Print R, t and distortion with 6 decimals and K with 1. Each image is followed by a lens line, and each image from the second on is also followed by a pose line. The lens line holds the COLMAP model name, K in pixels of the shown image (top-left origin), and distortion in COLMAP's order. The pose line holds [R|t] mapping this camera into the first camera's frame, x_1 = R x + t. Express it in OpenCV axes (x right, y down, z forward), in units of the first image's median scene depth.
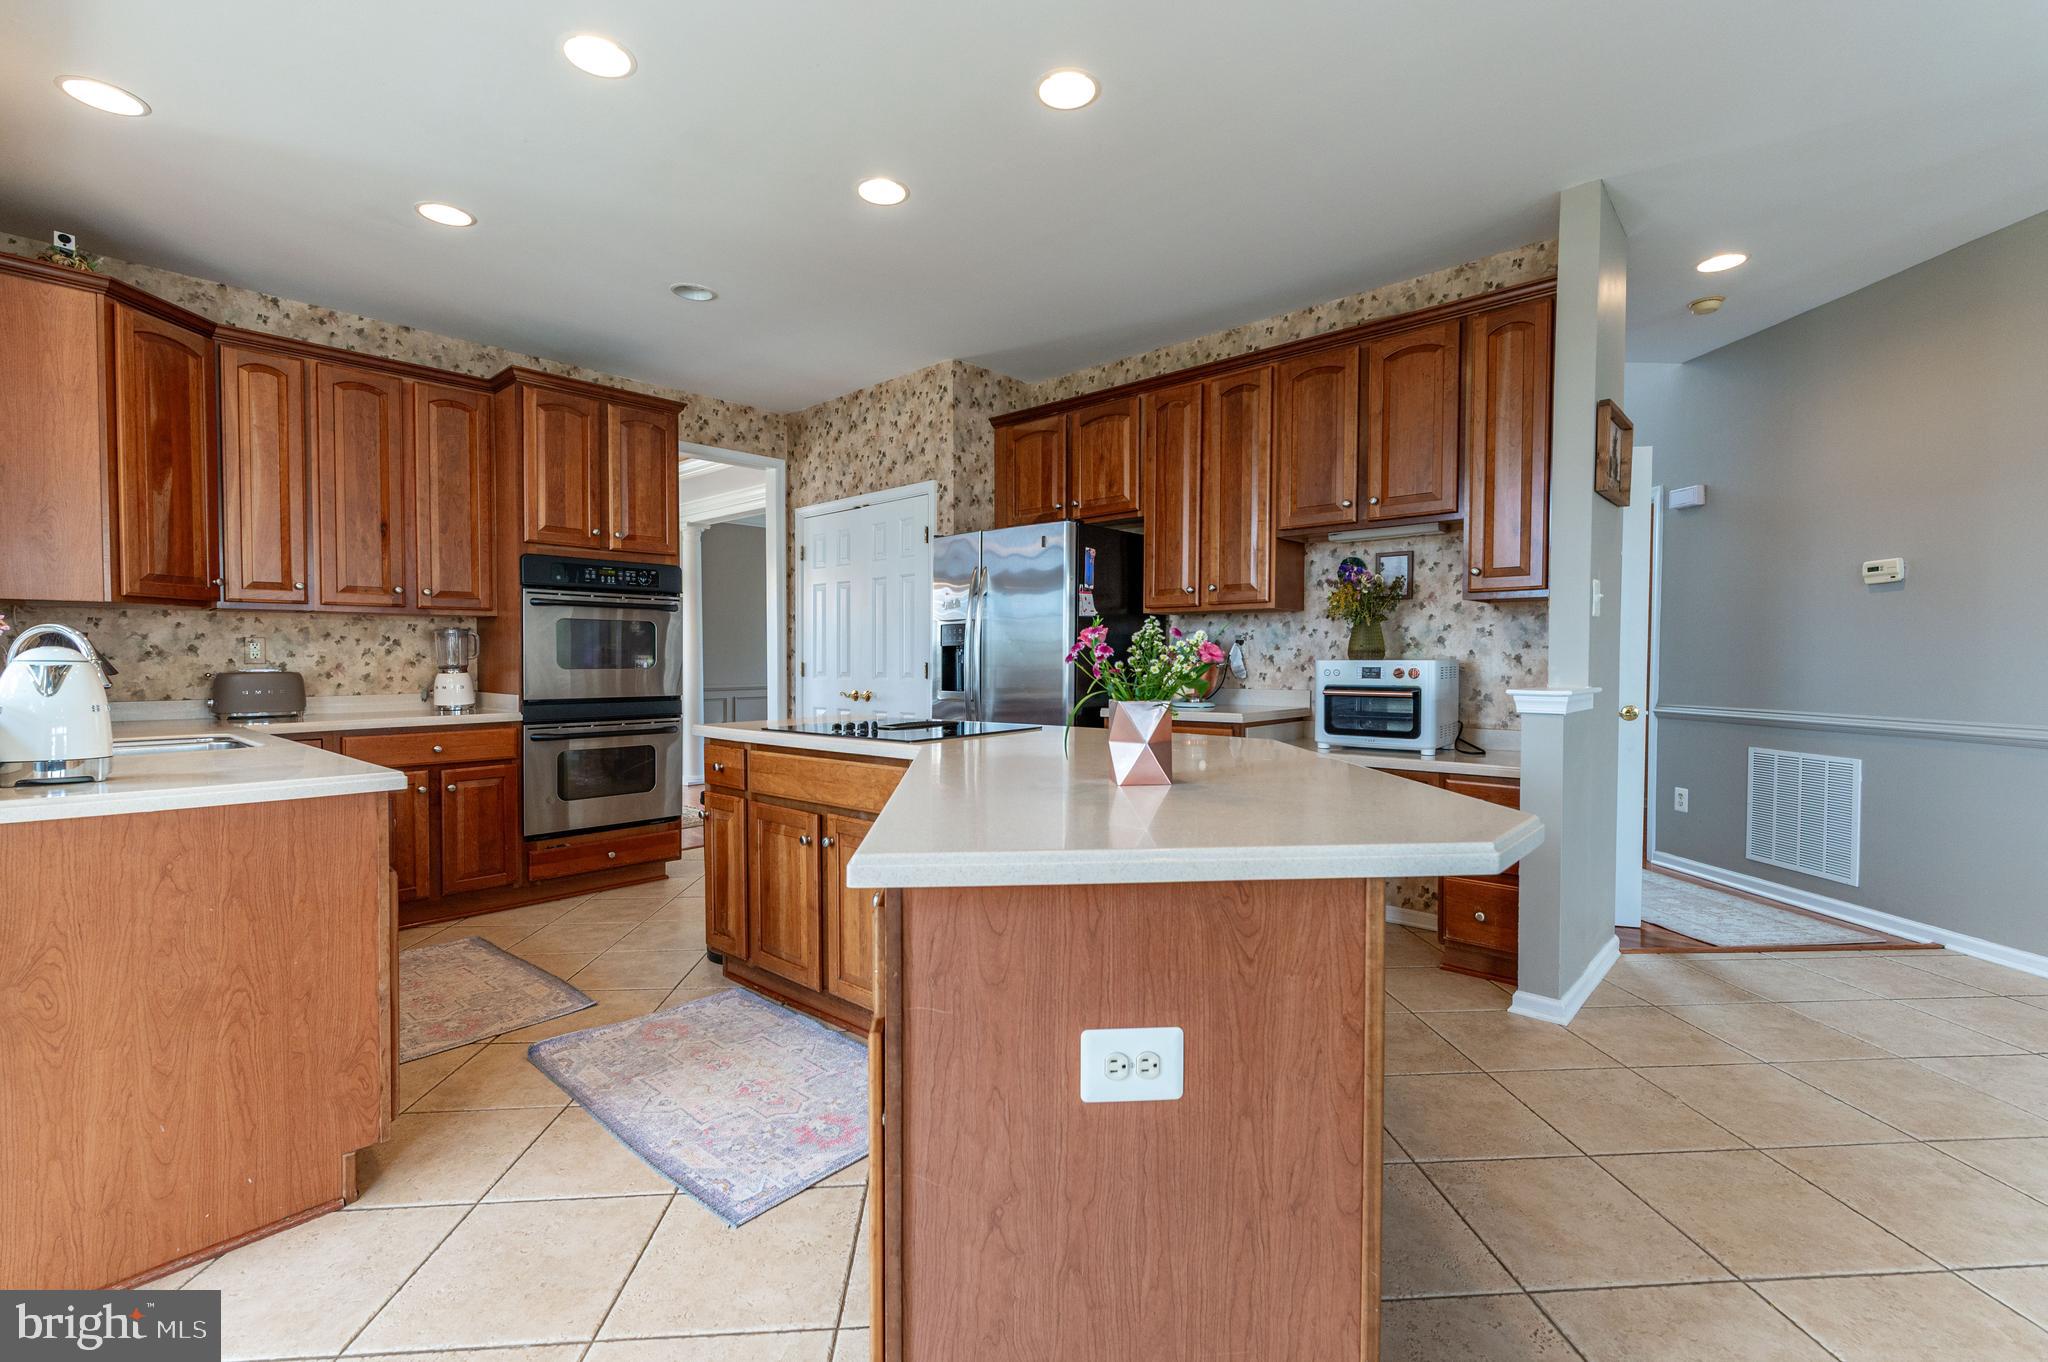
lens RADIAL K [[885.1, 0, 1030.2], [0, 885.1, 684.7], [0, 0, 1]] dist [0.001314, -0.000171]
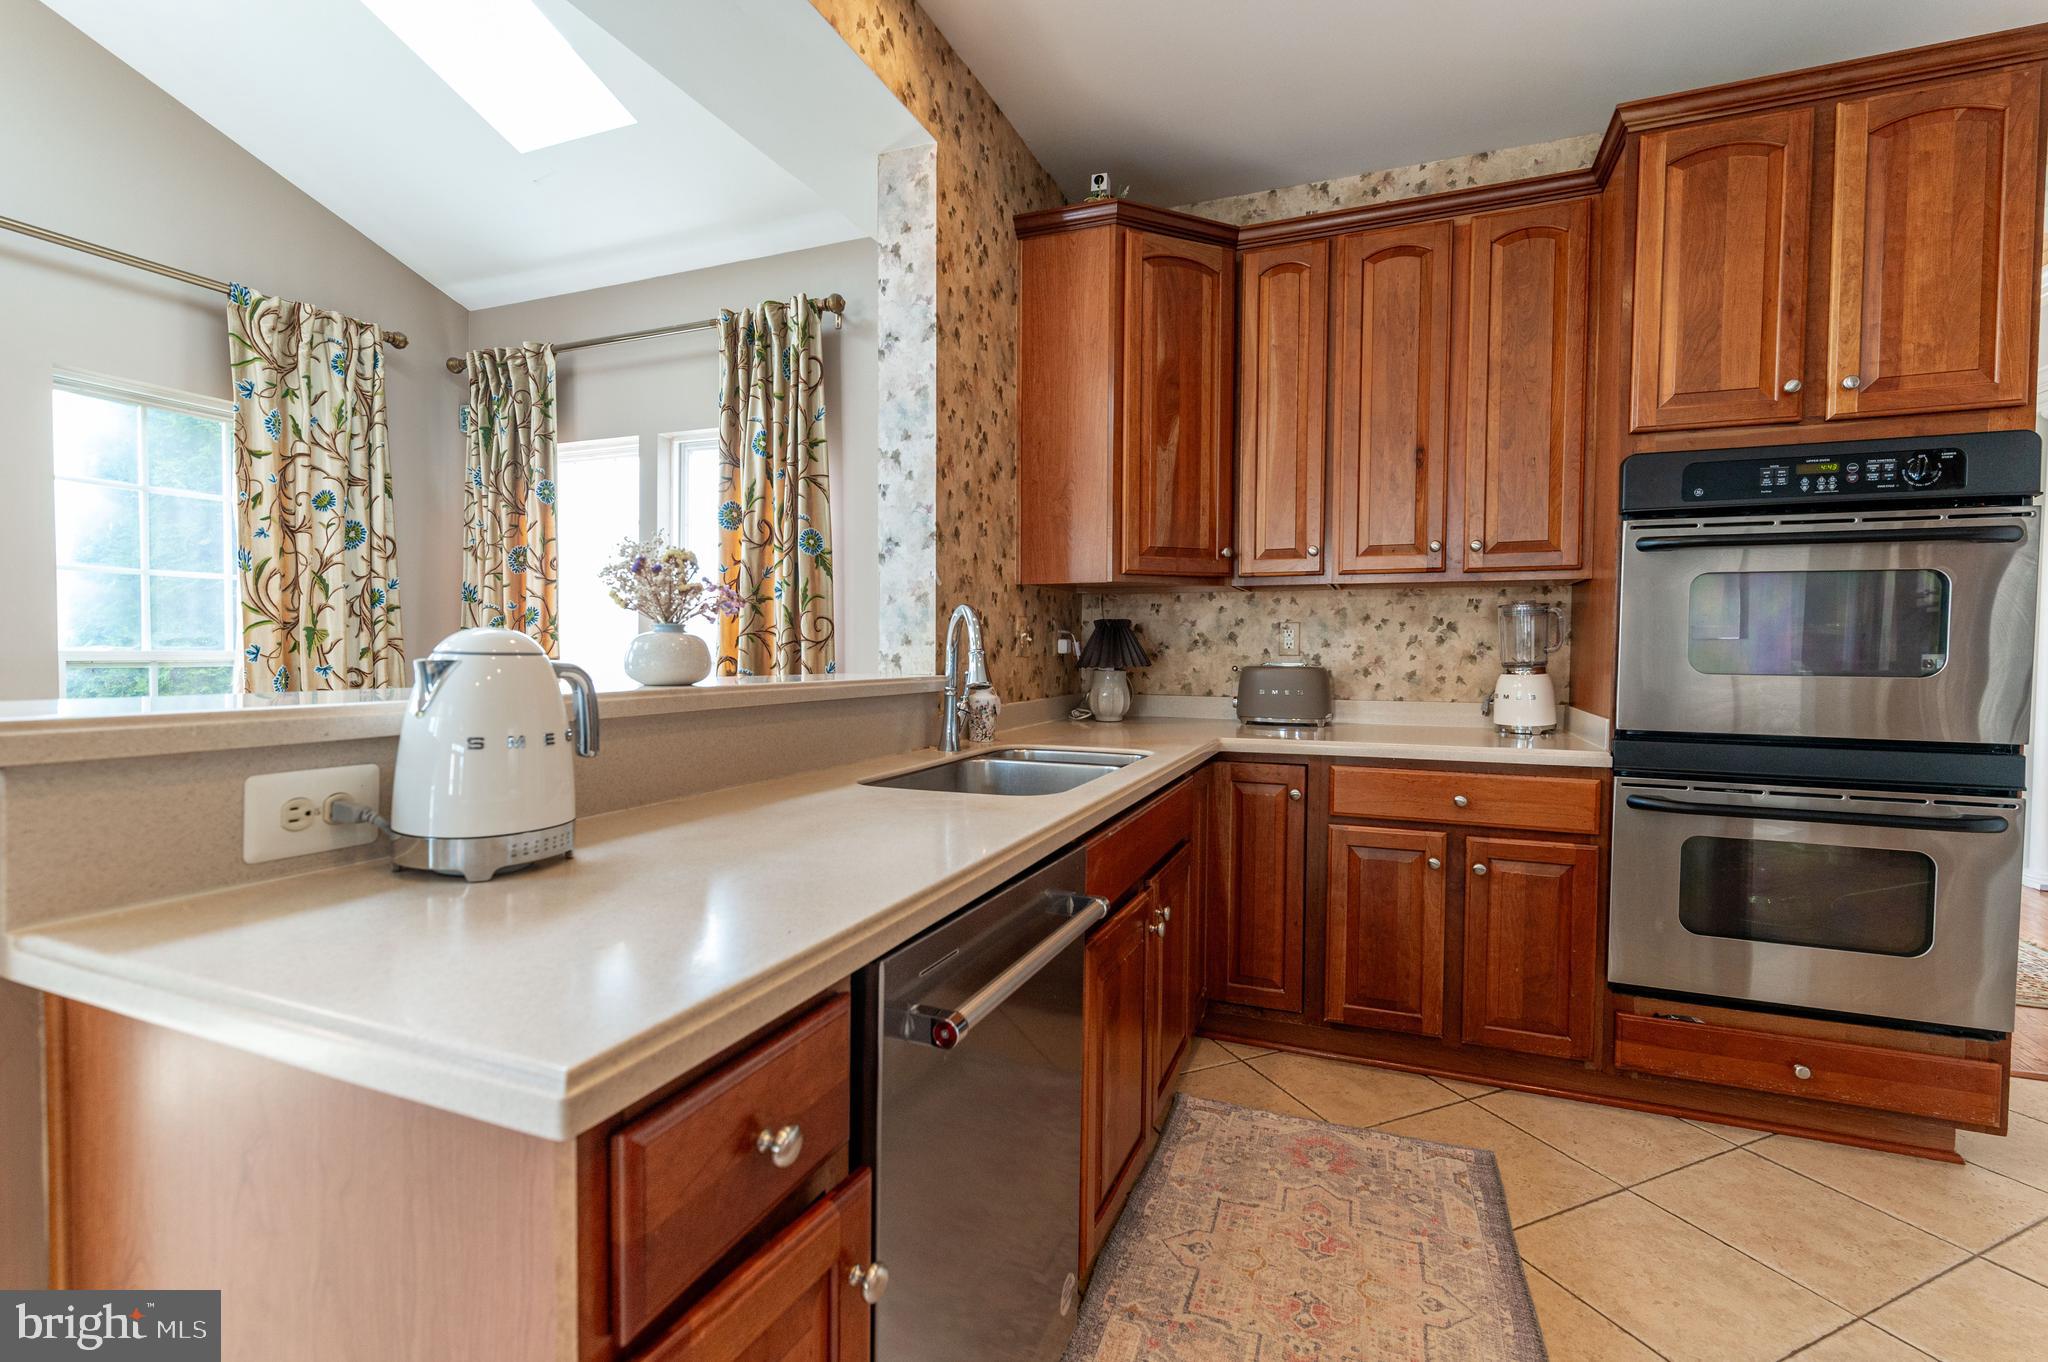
lens RADIAL K [[885.1, 0, 1051.7], [0, 885.1, 667.8], [0, 0, 1]] dist [0.001314, -0.000171]
pose [[0.351677, 0.025783, -0.935766, -0.192937], [-0.035120, 0.999280, 0.014335, -0.015939], [0.935462, 0.027823, 0.352329, 0.493719]]
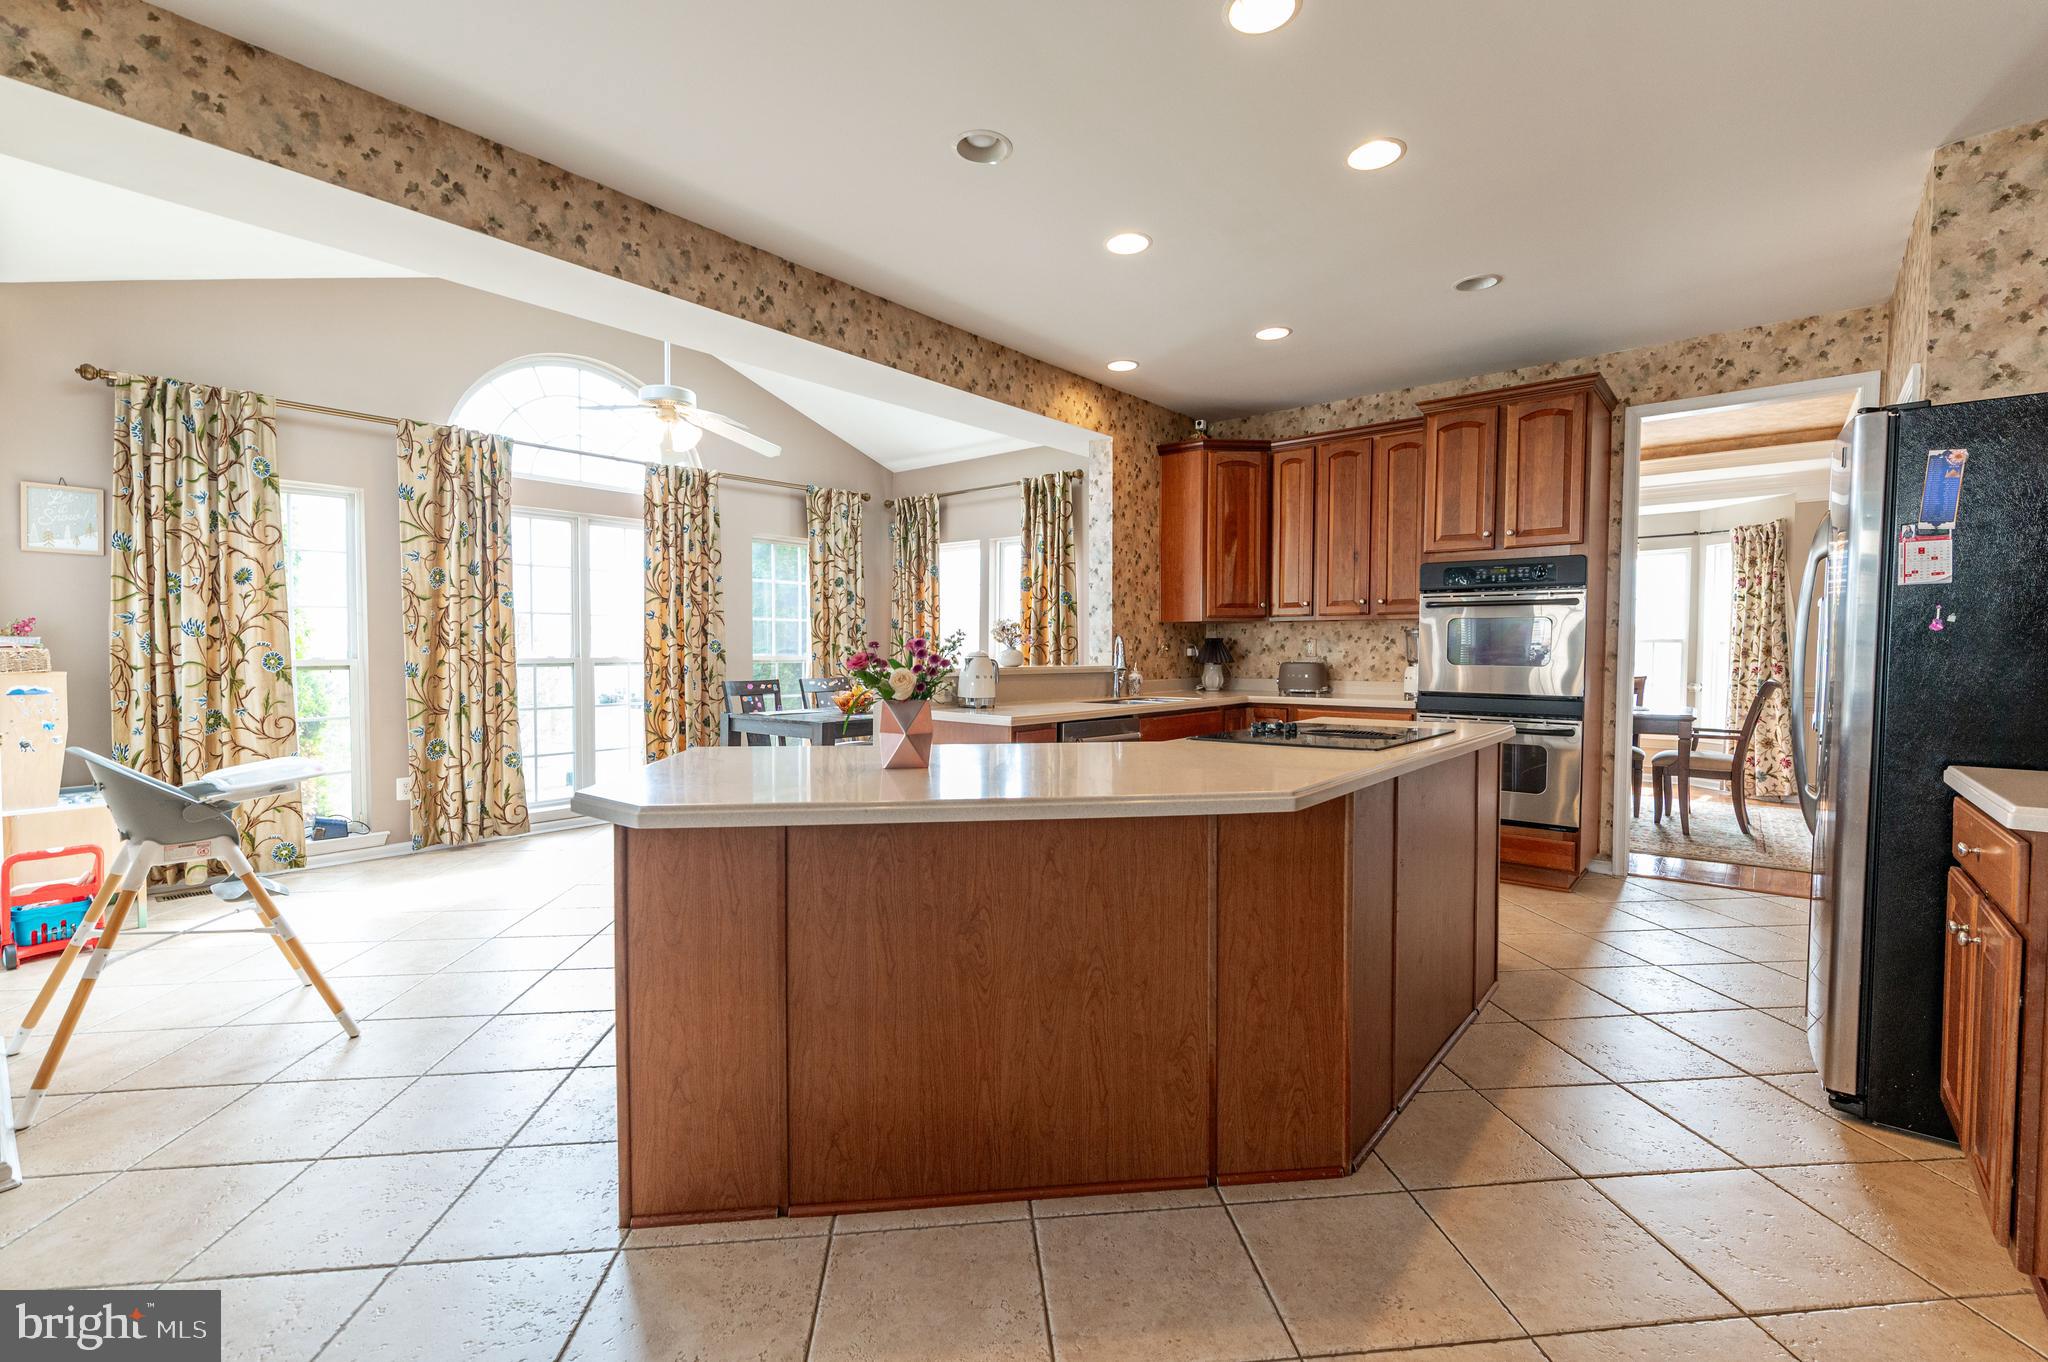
lens RADIAL K [[885.1, 0, 1050.1], [0, 885.1, 678.0], [0, 0, 1]] dist [0.001314, -0.000171]
pose [[0.049595, 0.037215, -0.998076, 0.556703], [-0.030909, 0.998884, 0.035710, -0.026184], [0.998291, 0.029078, 0.050690, 0.465761]]
